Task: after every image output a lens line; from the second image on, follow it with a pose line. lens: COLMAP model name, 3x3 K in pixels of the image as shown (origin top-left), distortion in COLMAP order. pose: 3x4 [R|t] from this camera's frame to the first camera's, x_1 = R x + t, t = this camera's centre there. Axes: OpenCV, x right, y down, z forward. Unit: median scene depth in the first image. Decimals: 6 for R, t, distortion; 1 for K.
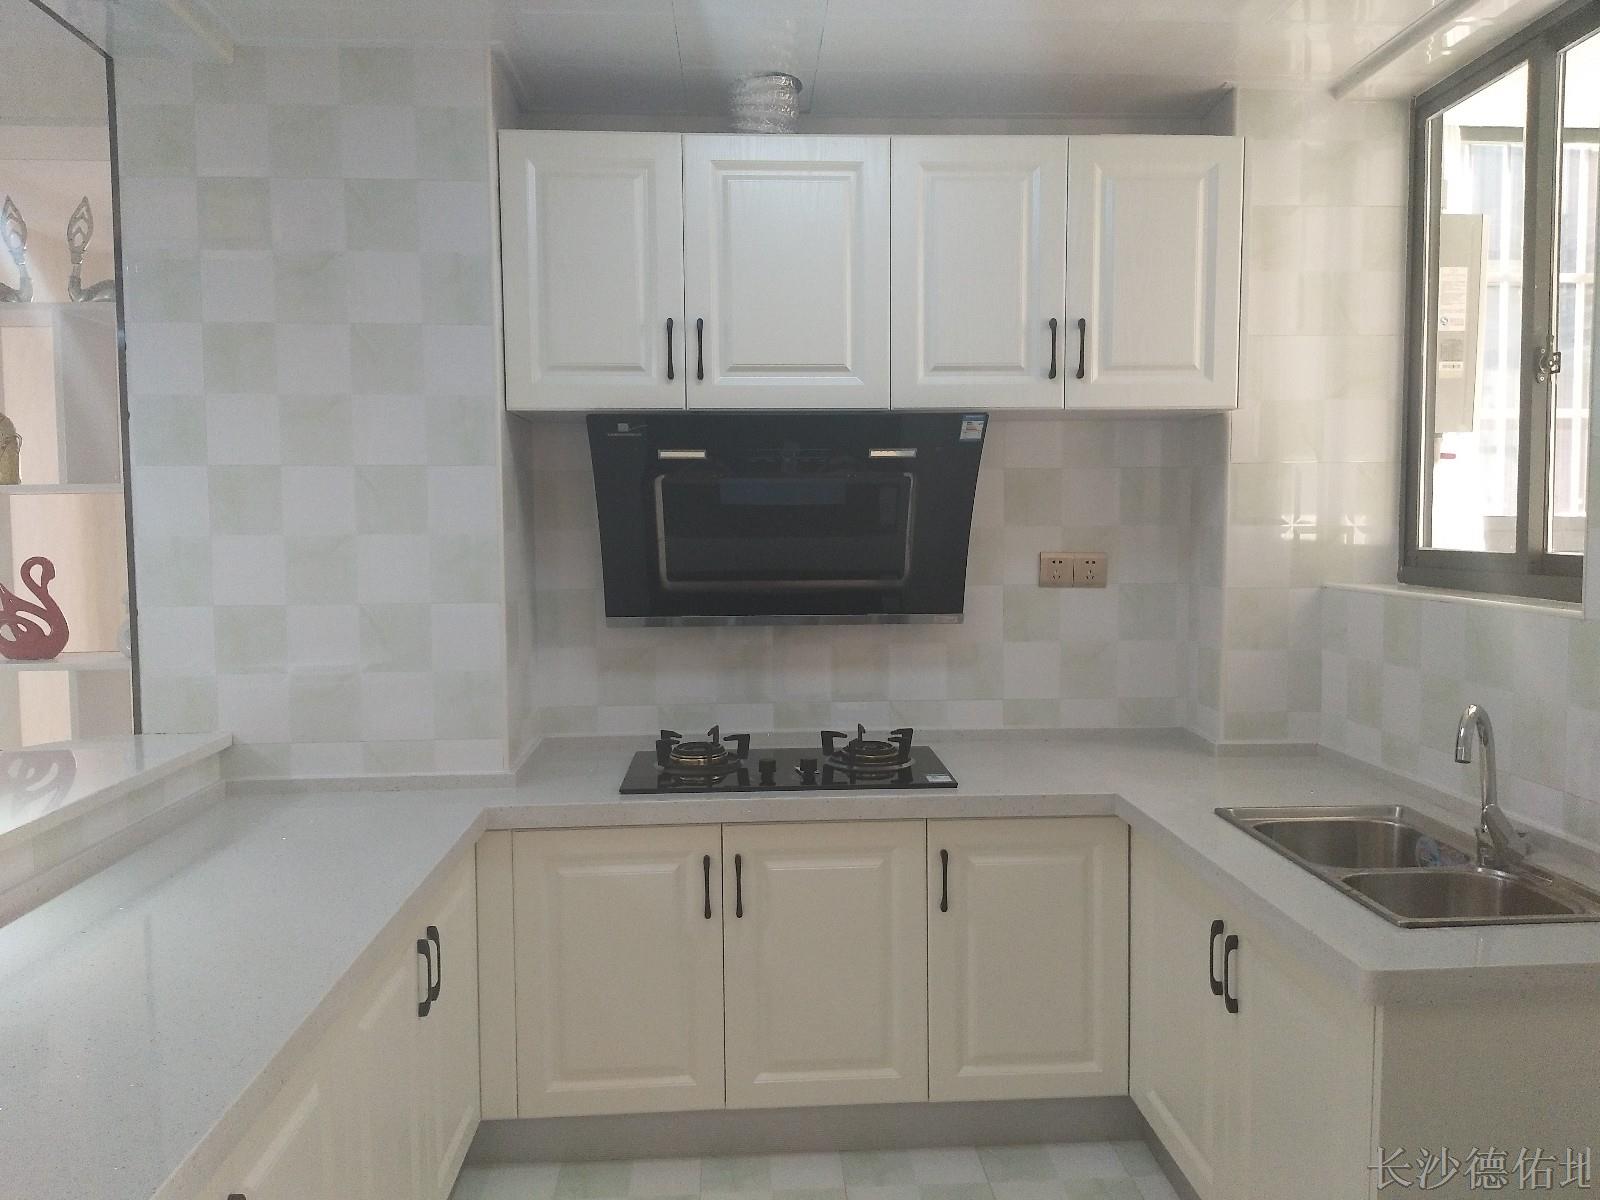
lens RADIAL K [[1212.4, 0, 800.0], [0, 1212.4, 600.0], [0, 0, 1]] dist [0.006862, 0.004184]
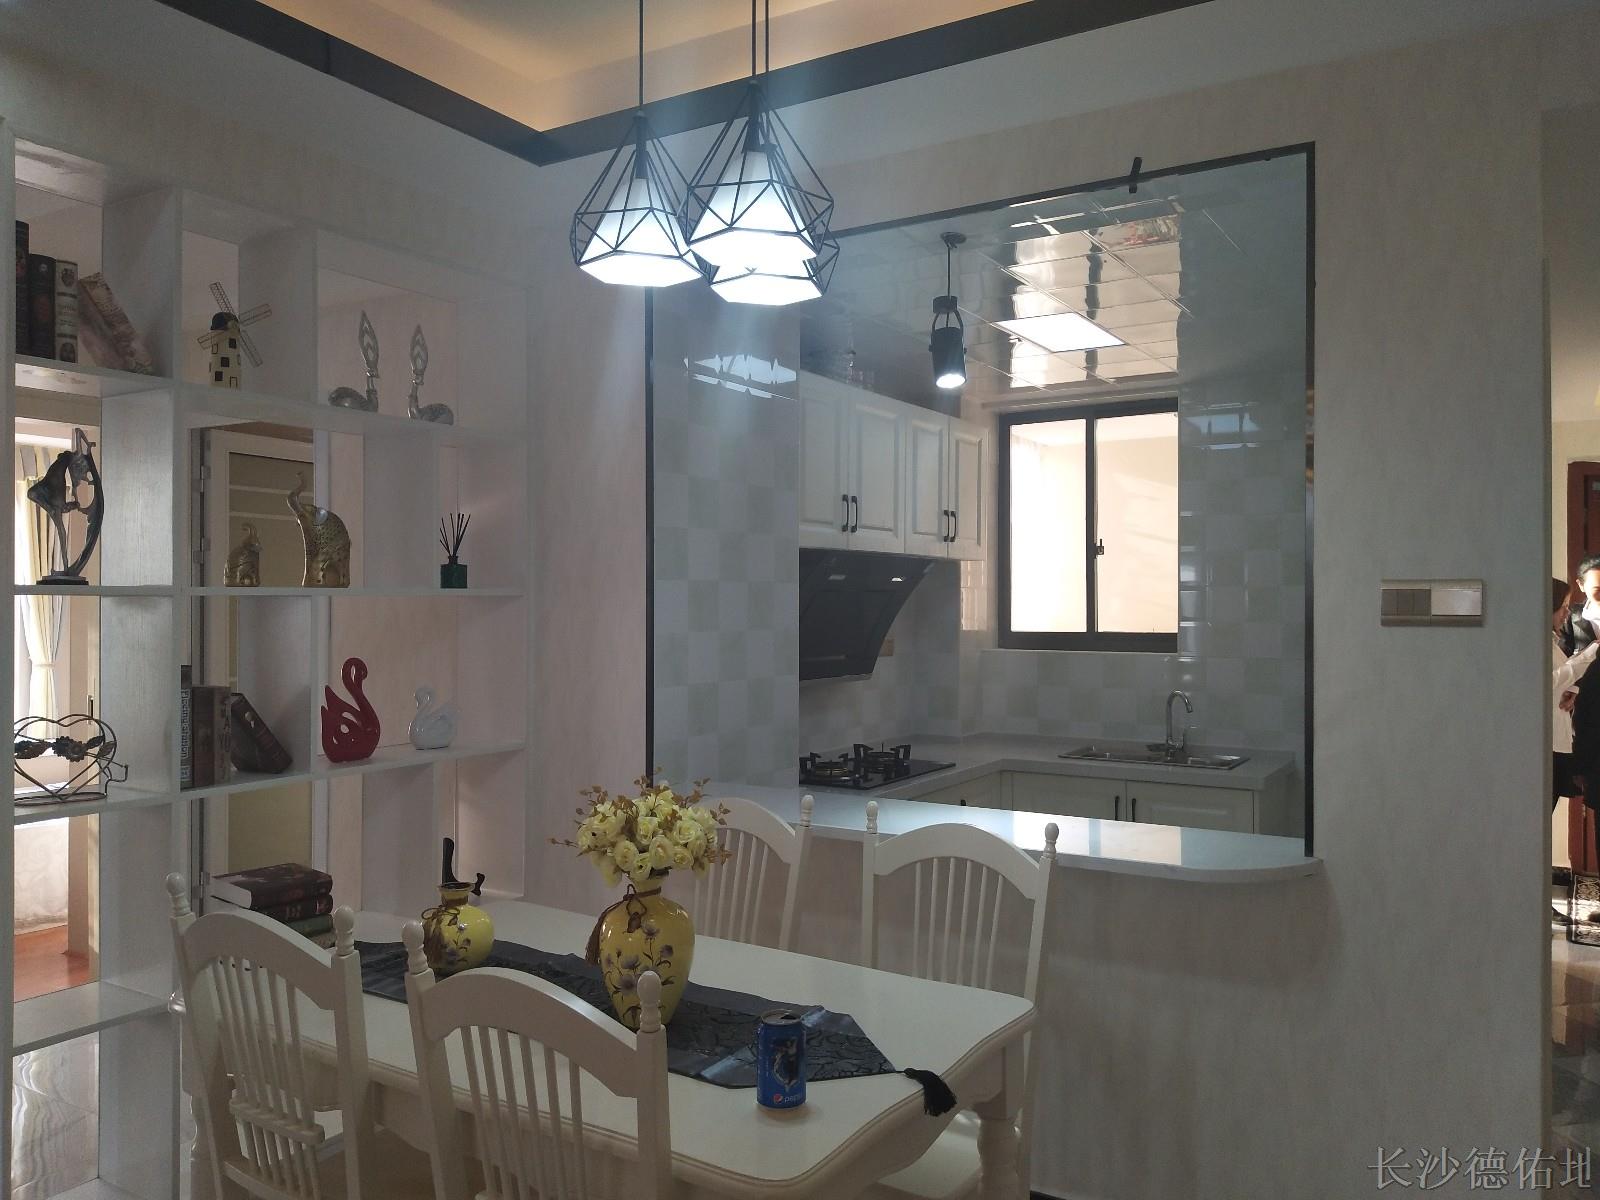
lens RADIAL K [[1212.4, 0, 800.0], [0, 1212.4, 600.0], [0, 0, 1]] dist [0.006862, 0.004184]
pose [[0.569810, 0.005191, 0.821760, -1.315218], [0.049223, 0.997969, -0.040435, -0.025405], [-0.820301, 0.063490, 0.568397, 0.119948]]
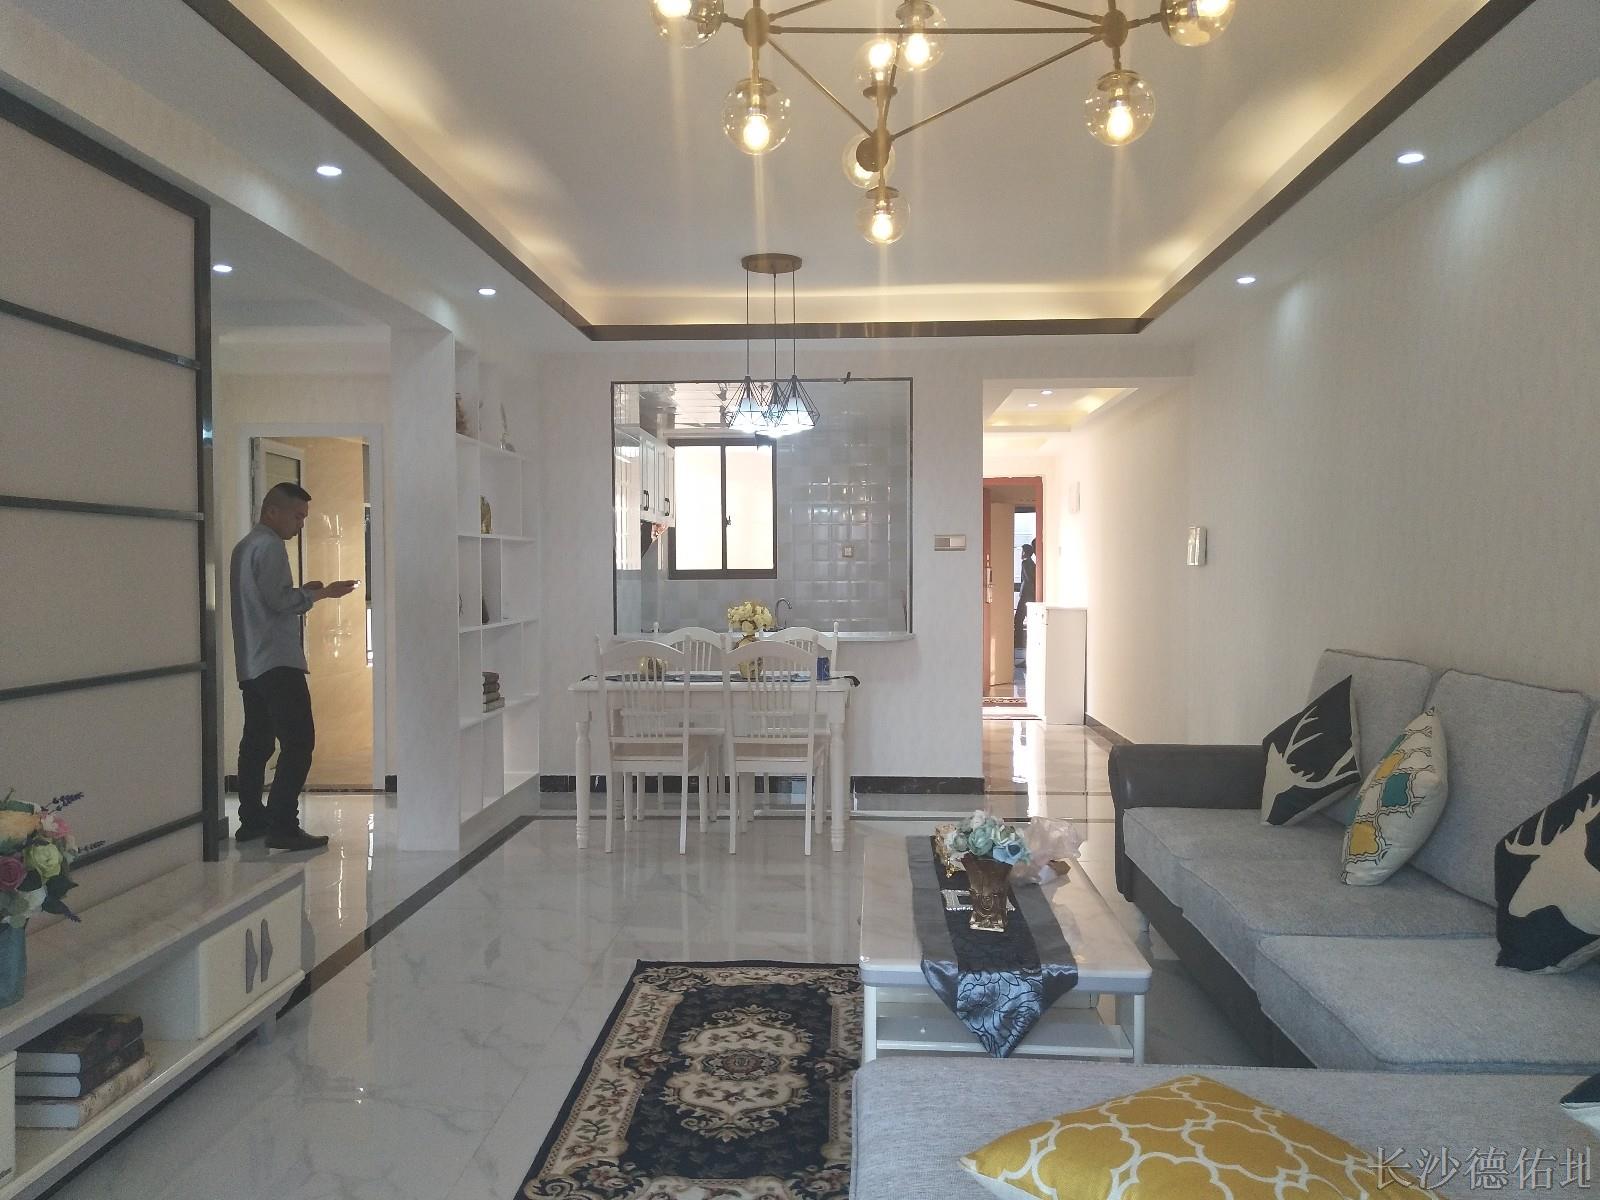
lens RADIAL K [[1212.4, 0, 800.0], [0, 1212.4, 600.0], [0, 0, 1]] dist [0.006862, 0.004184]
pose [[0.114749, -0.019889, 0.993195, -2.727939], [0.067628, 0.997636, 0.012165, 0.026496], [-0.991090, 0.065772, 0.115823, 0.252146]]
